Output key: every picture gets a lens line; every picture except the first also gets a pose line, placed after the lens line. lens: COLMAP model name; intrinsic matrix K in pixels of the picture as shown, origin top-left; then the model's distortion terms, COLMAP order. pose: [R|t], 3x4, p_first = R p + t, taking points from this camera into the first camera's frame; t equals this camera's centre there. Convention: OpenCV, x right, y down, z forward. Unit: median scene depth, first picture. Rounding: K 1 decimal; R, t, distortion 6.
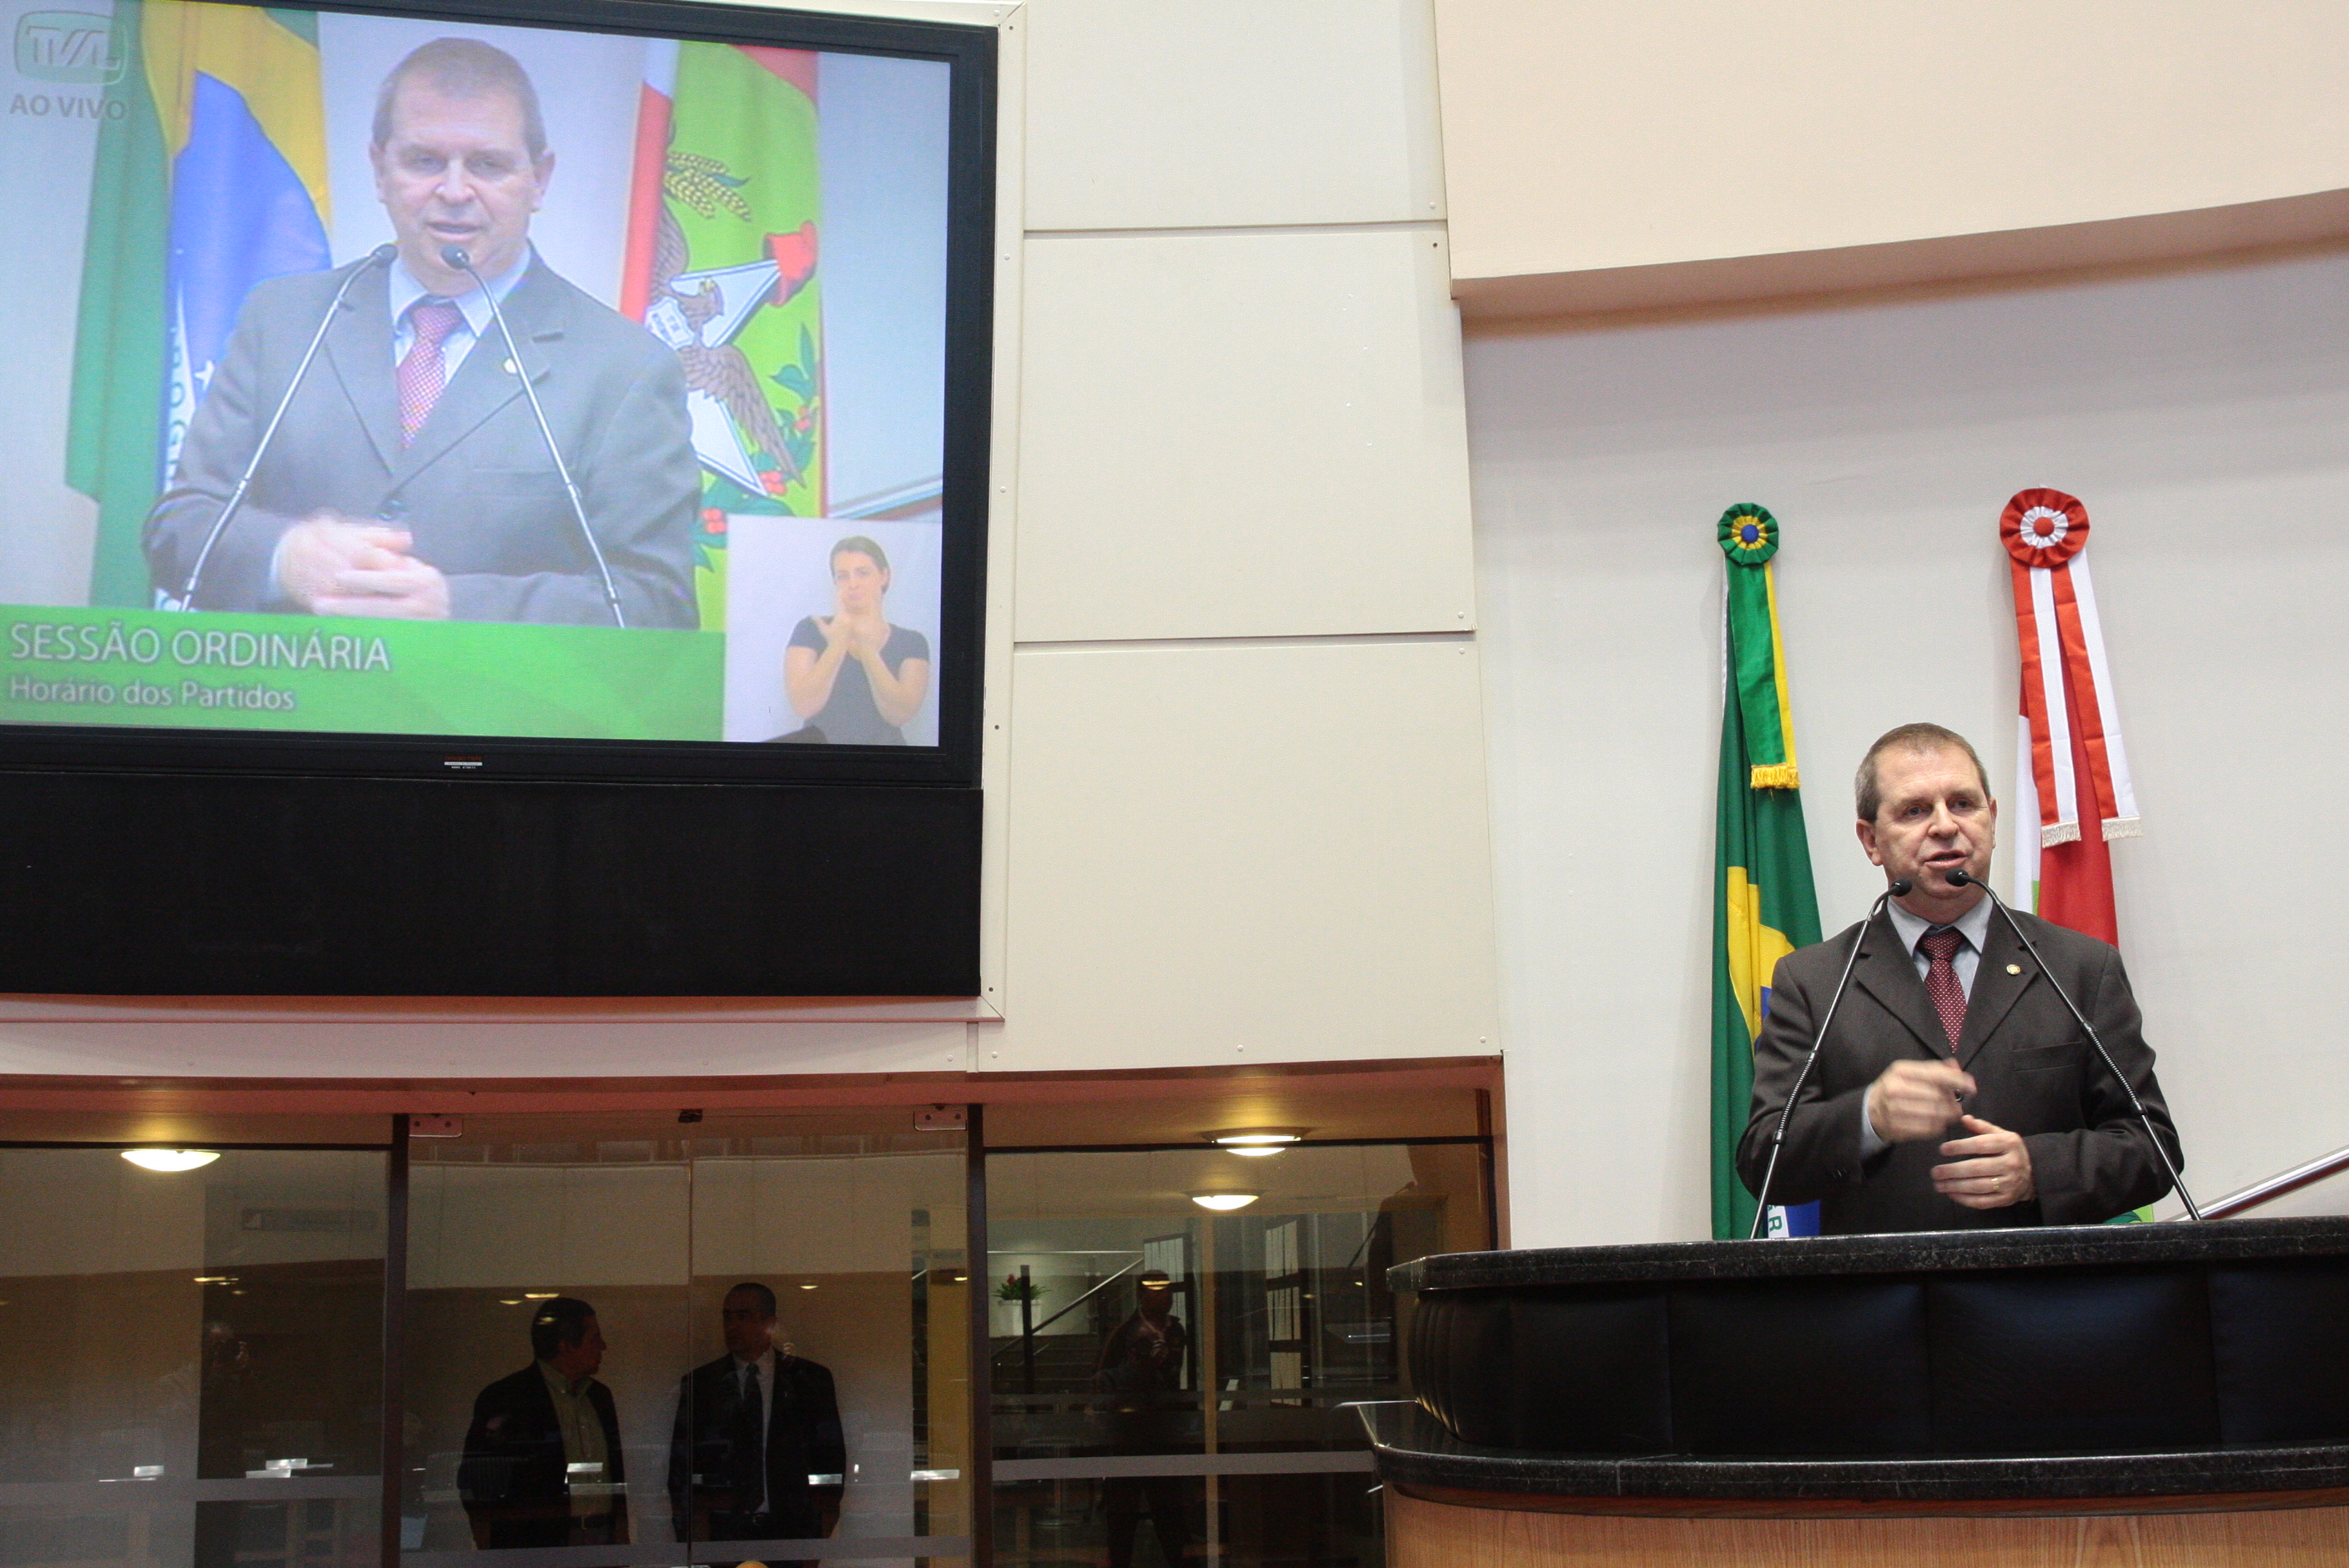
lens RADIAL K [[2681.5, 0, 1174.5], [0, 2681.5, 784.0], [0, 0, 1]] dist [-0.097496, 0.022754]
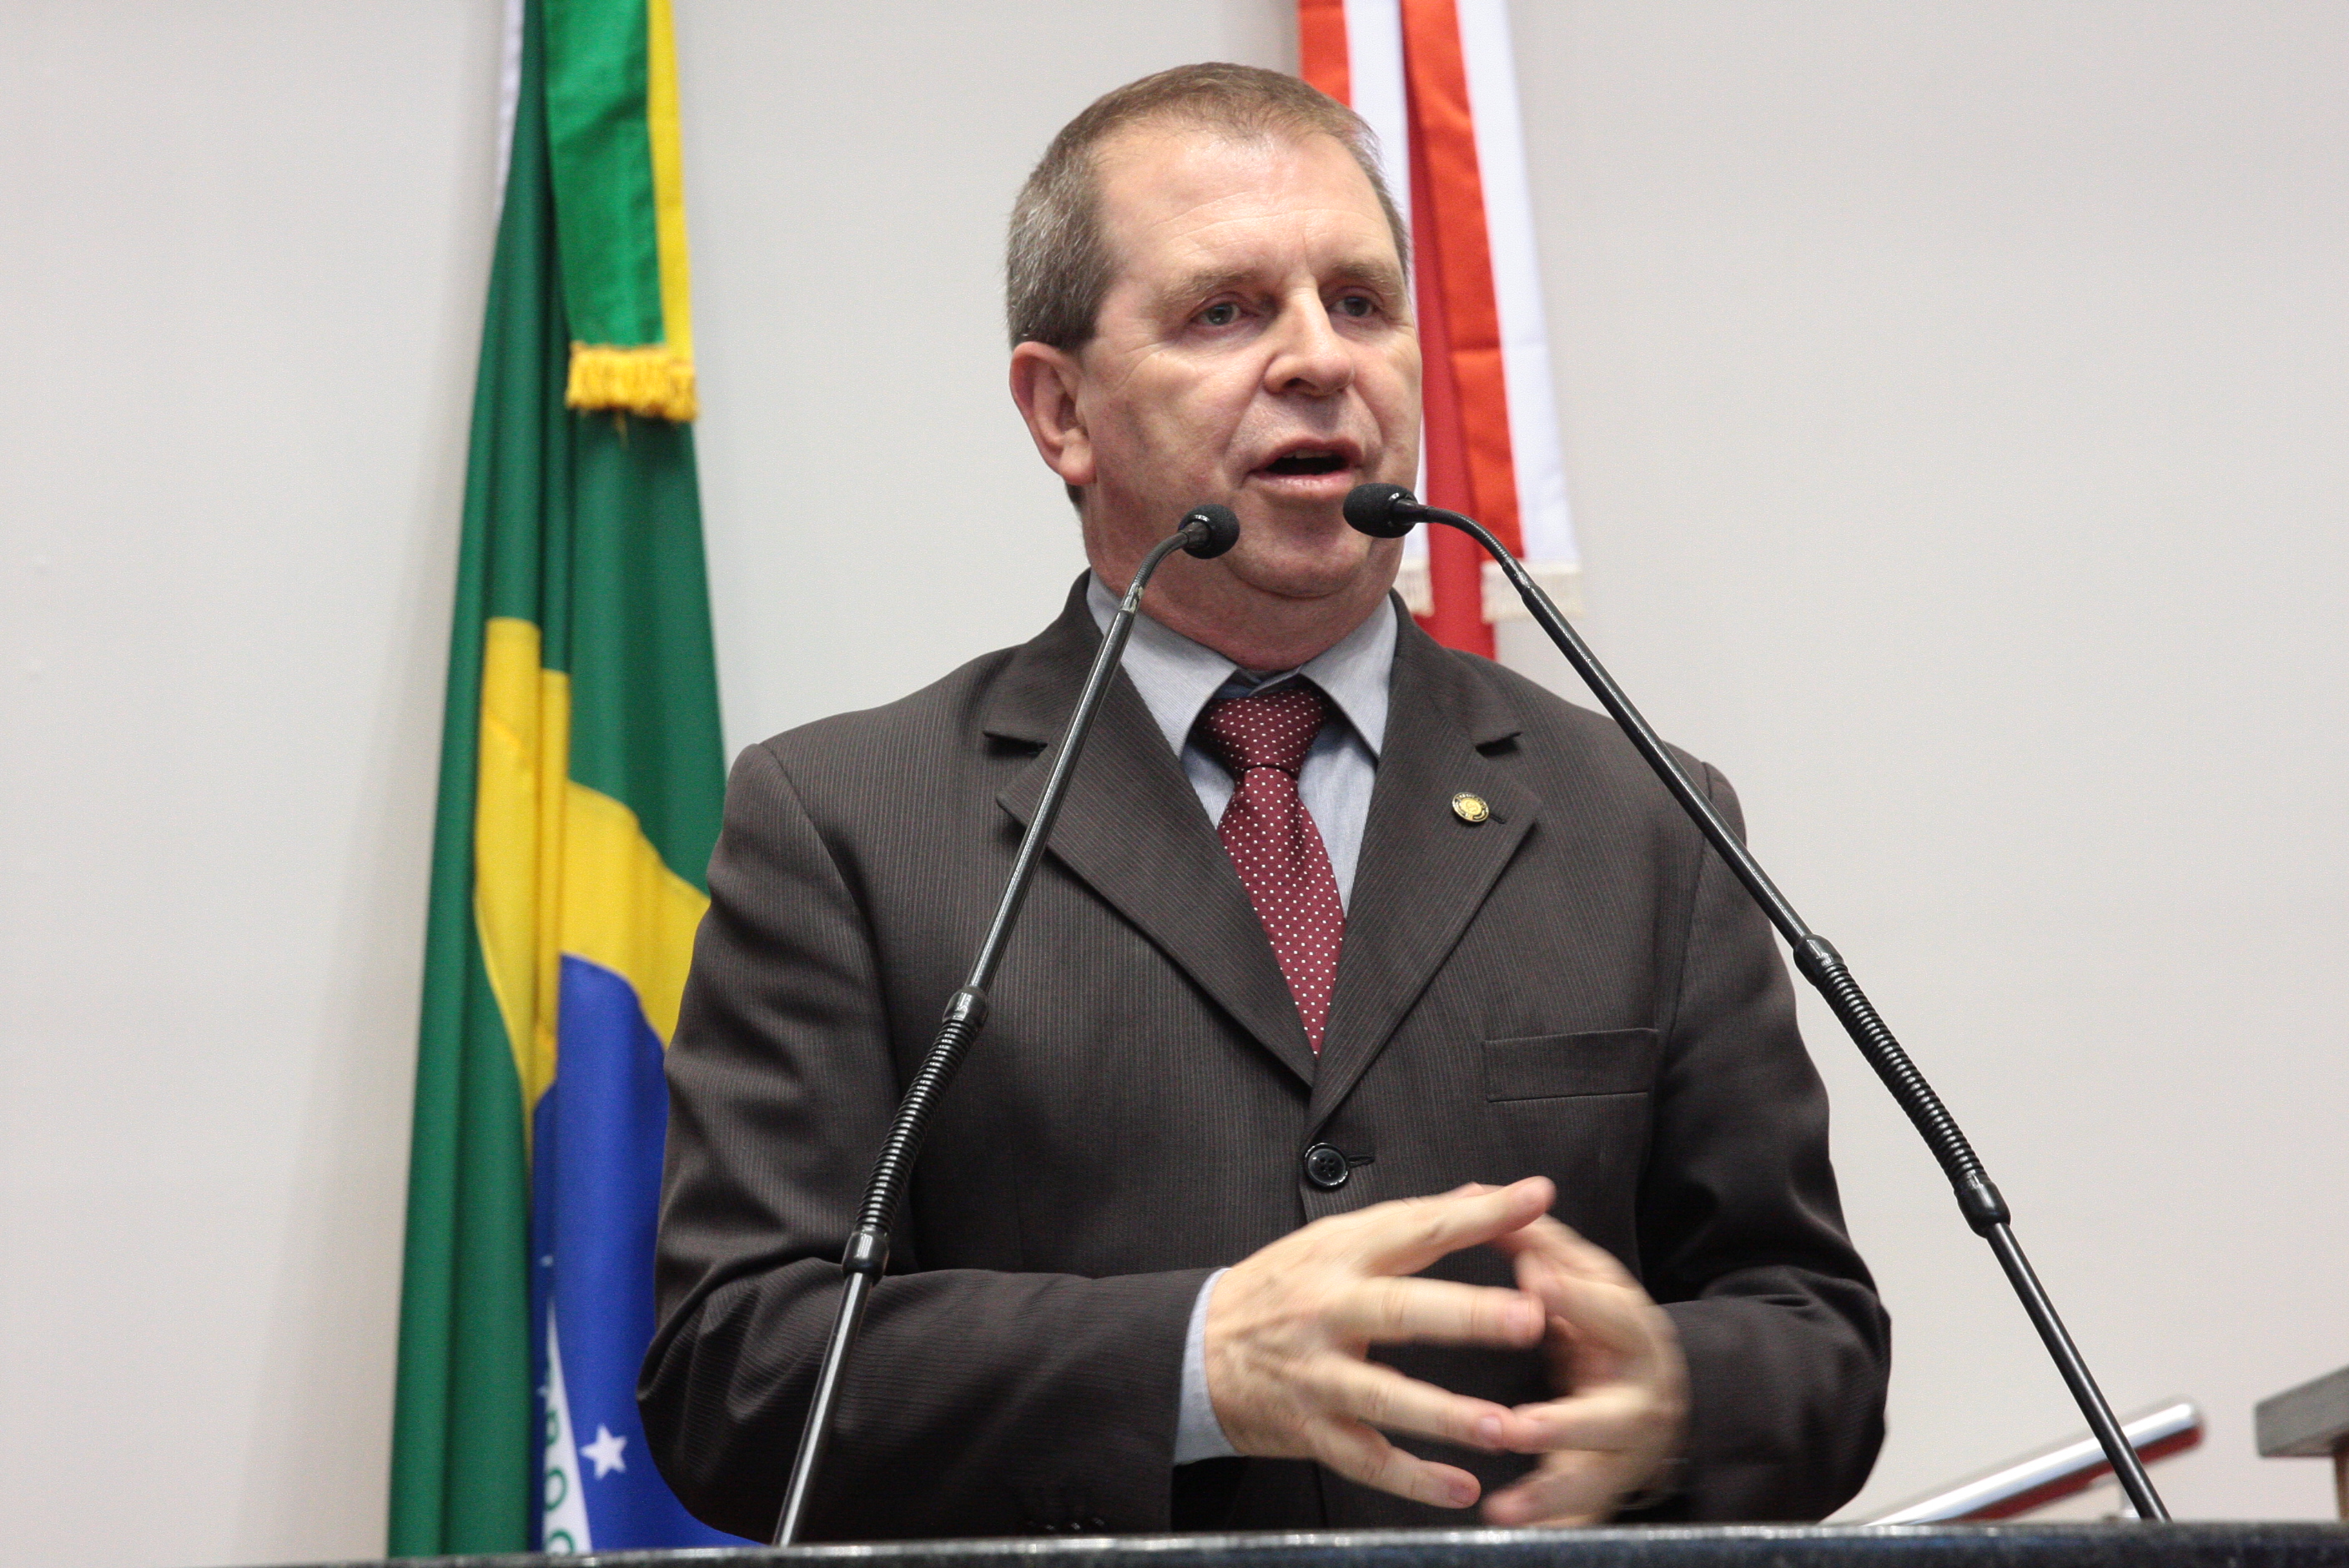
lens RADIAL K [[6407.9, 0, 1174.5], [0, 6407.9, 784.0], [0, 0, 1]] dist [0.160774, 0.297772]
pose [[0.941424, 0.062836, 0.331319, 0.008991], [-0.071567, 0.997335, 0.014206, 0.034415], [-0.329543, -0.037086, 0.943412, 0.153299]]
